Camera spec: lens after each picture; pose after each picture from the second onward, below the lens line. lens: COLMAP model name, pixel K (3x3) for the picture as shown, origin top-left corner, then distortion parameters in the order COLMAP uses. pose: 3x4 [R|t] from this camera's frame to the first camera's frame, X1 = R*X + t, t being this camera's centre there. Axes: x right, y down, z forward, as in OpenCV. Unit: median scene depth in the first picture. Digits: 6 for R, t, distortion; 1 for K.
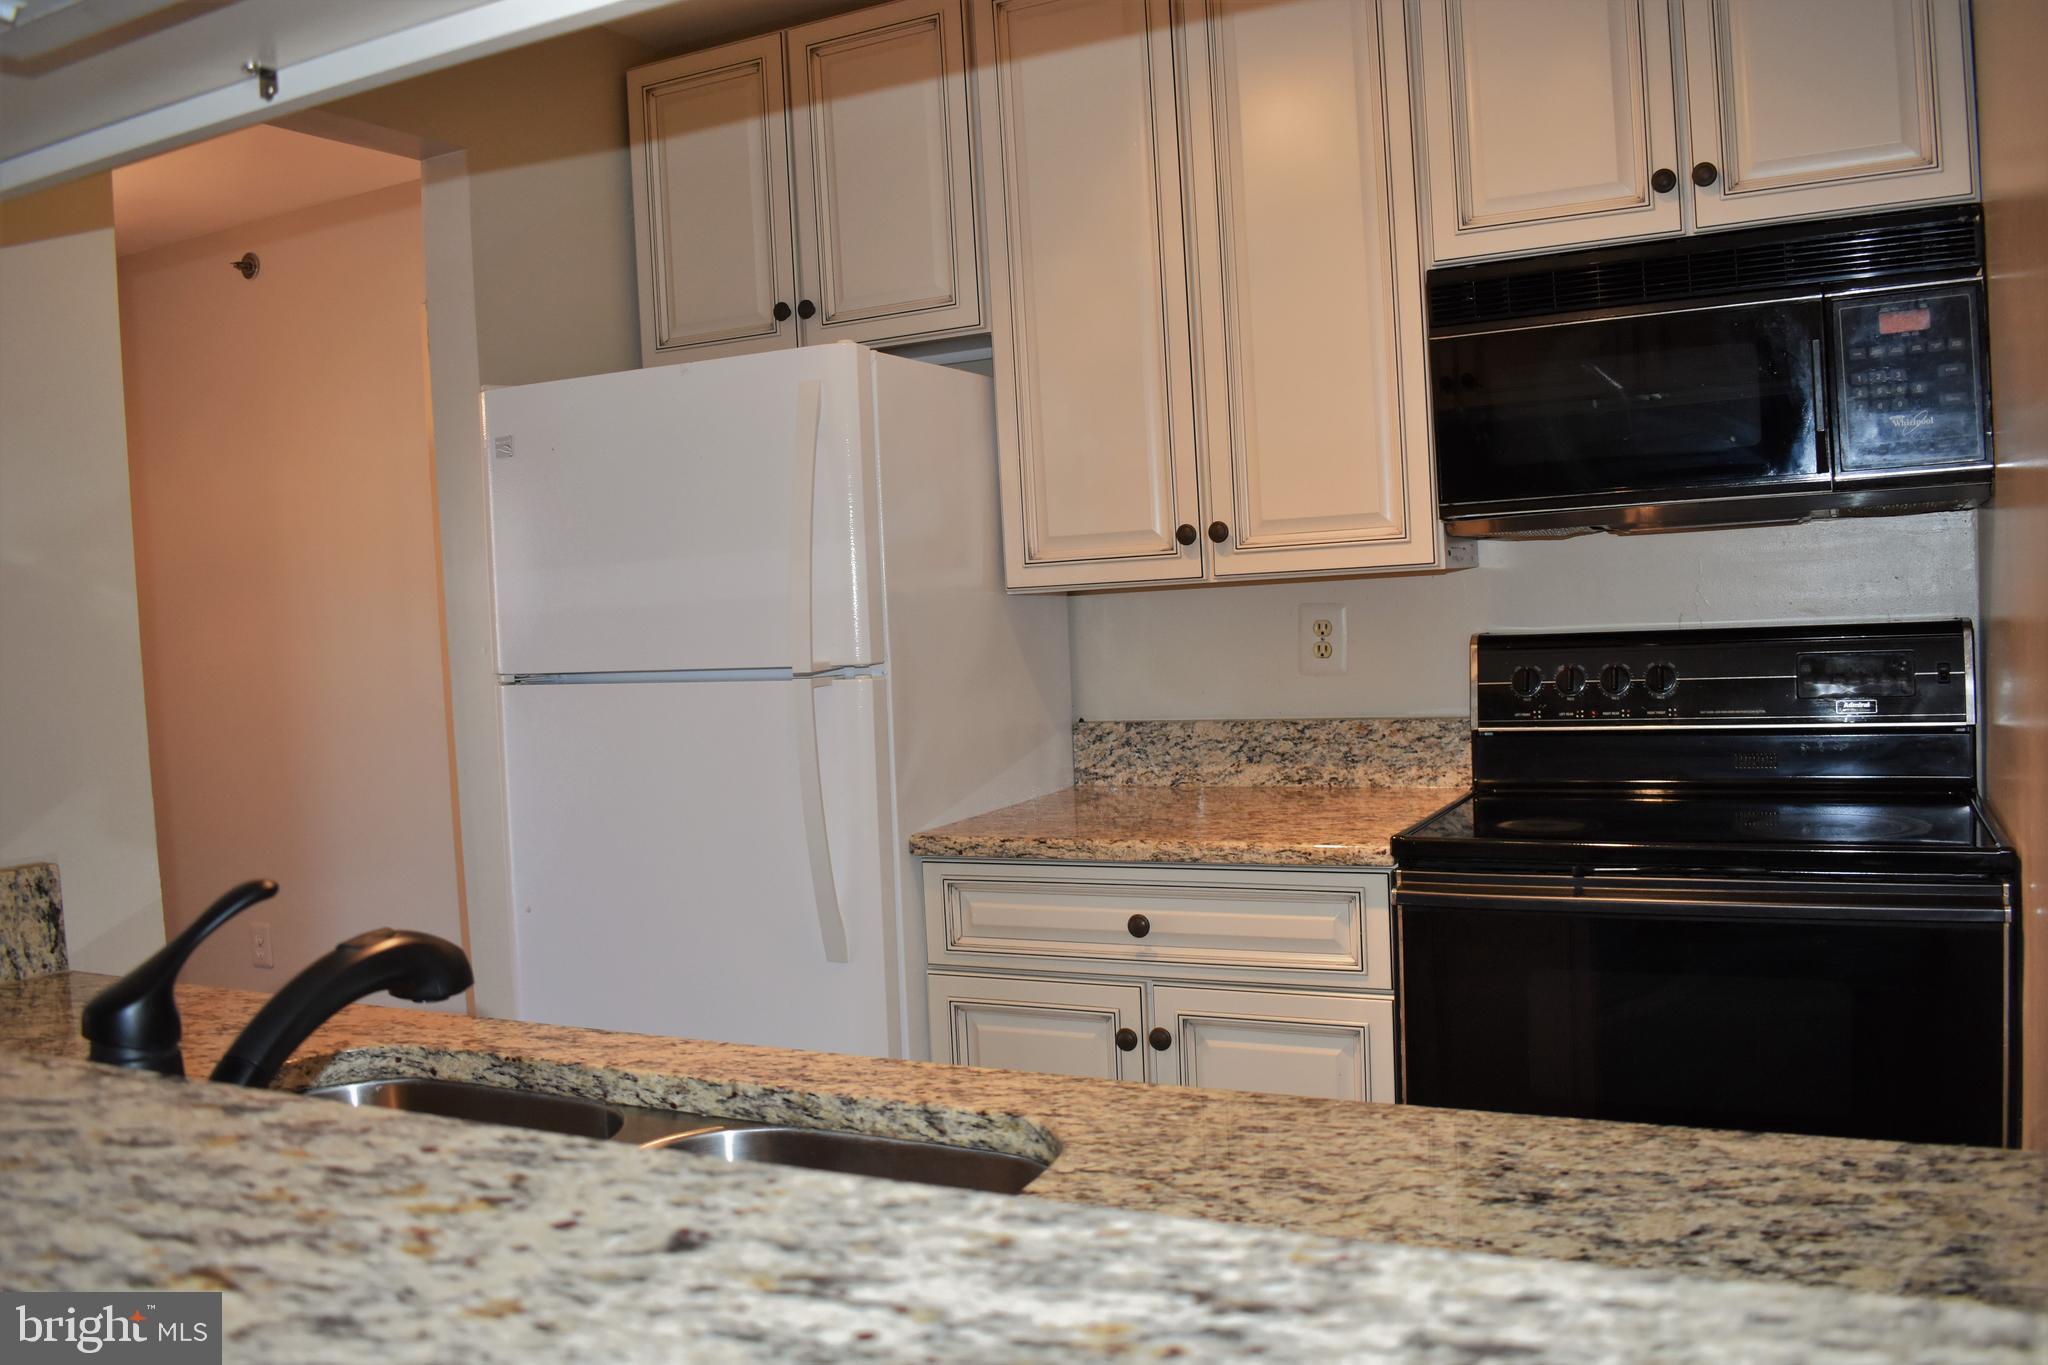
lens RADIAL K [[1636.1, 0, 1022.5], [0, 1636.1, 683.7], [0, 0, 1]] dist [-0.082551, -0.003566]
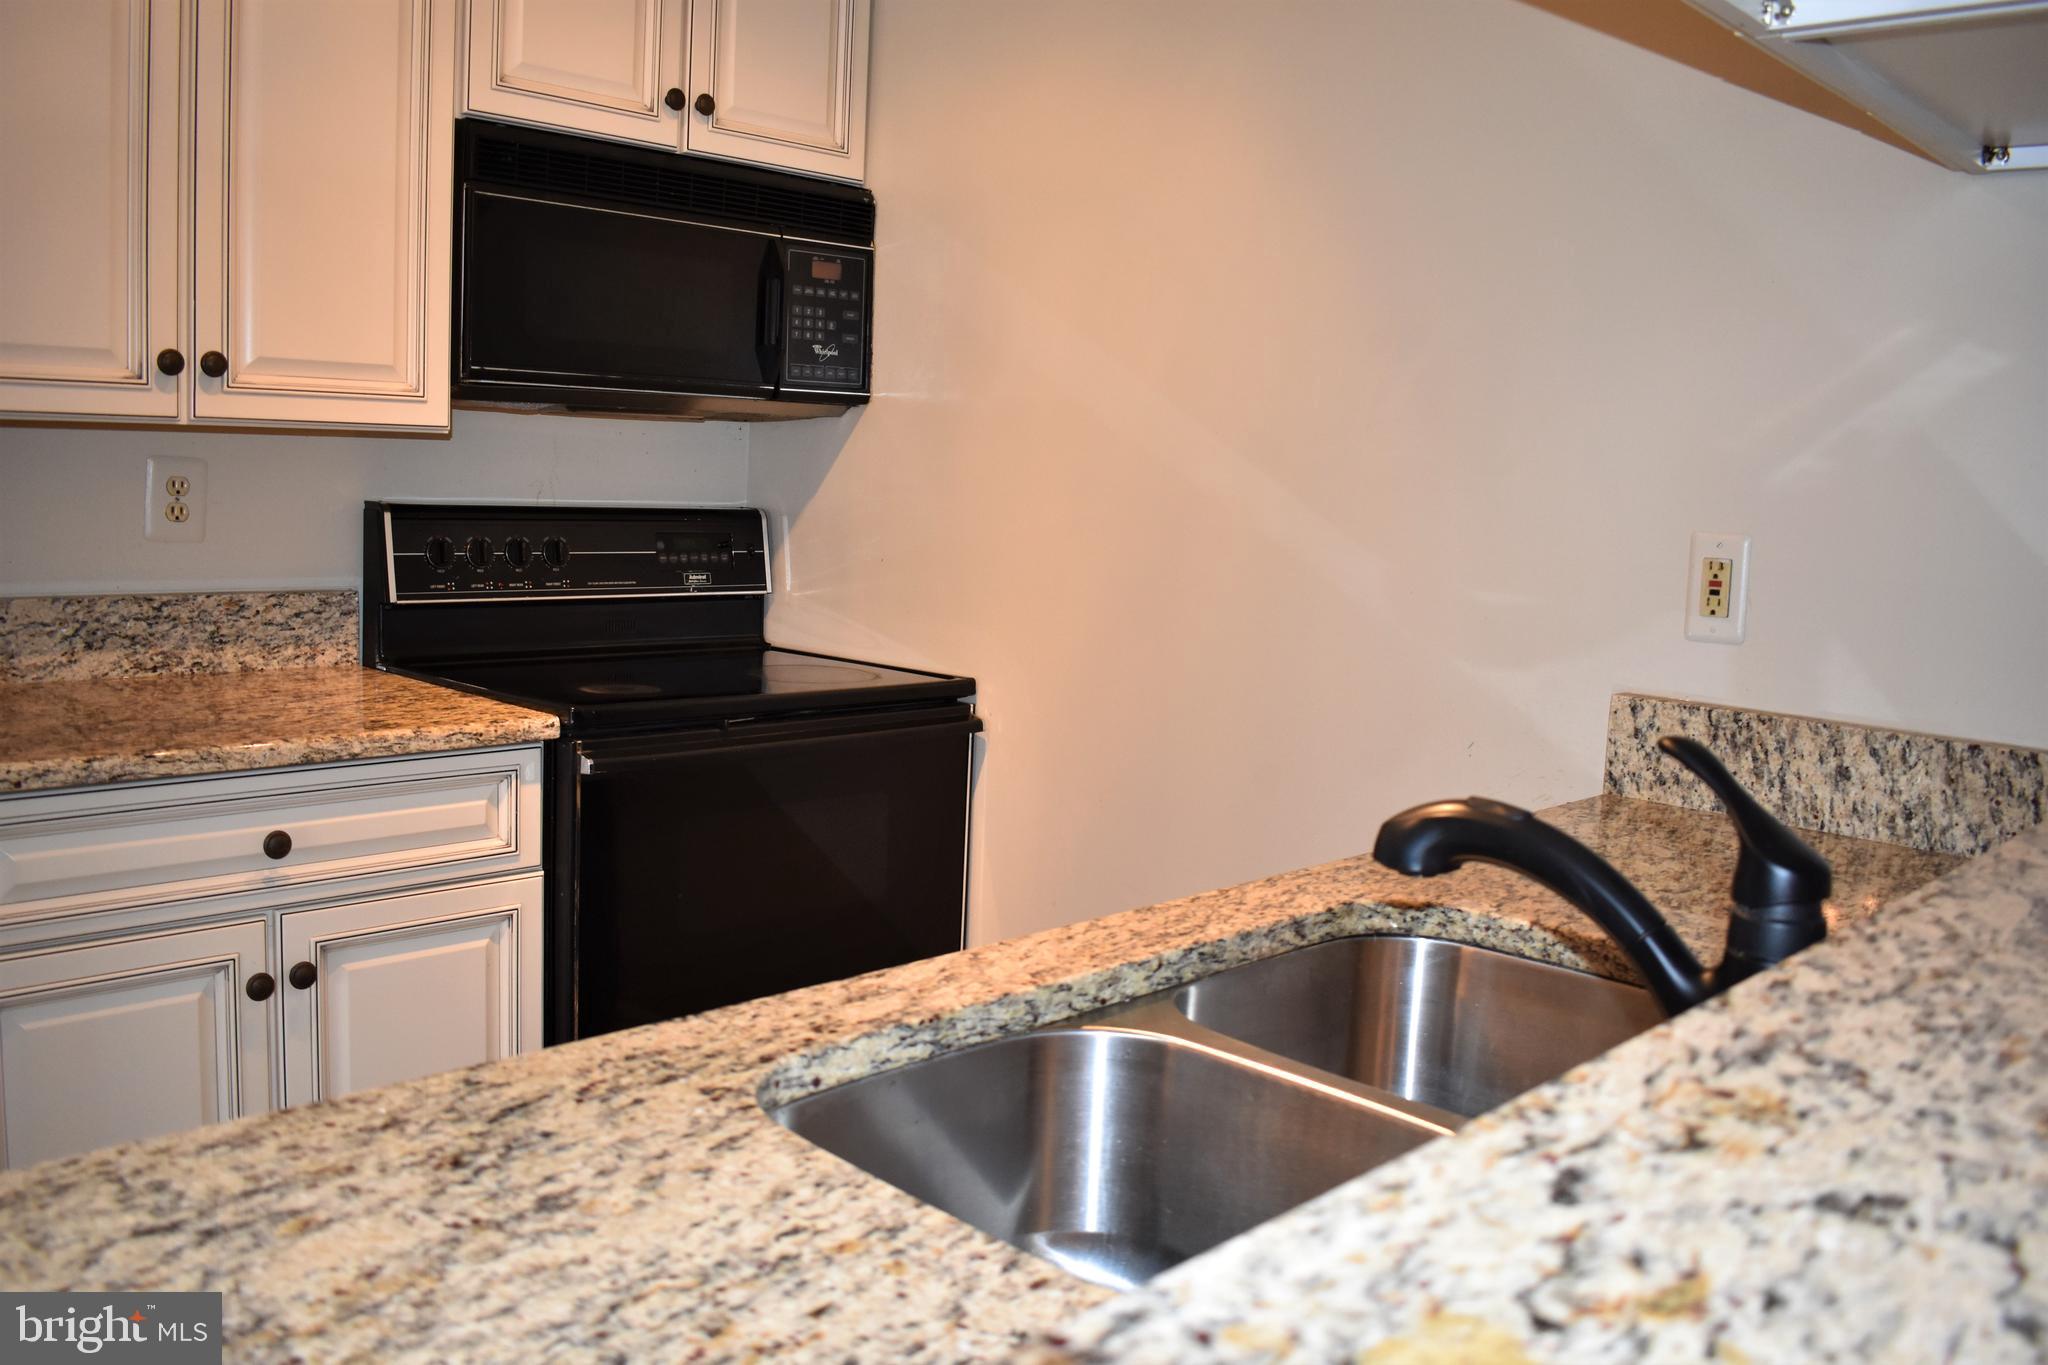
lens RADIAL K [[1636.1, 0, 1021.7], [0, 1636.1, 679.1], [0, 0, 1]] dist [-0.082551, -0.003566]
pose [[0.312915, -0.055237, 0.948174, -0.570692], [-0.011351, 0.998019, 0.061887, 0.011555], [-0.949713, -0.030128, 0.311668, 0.398190]]
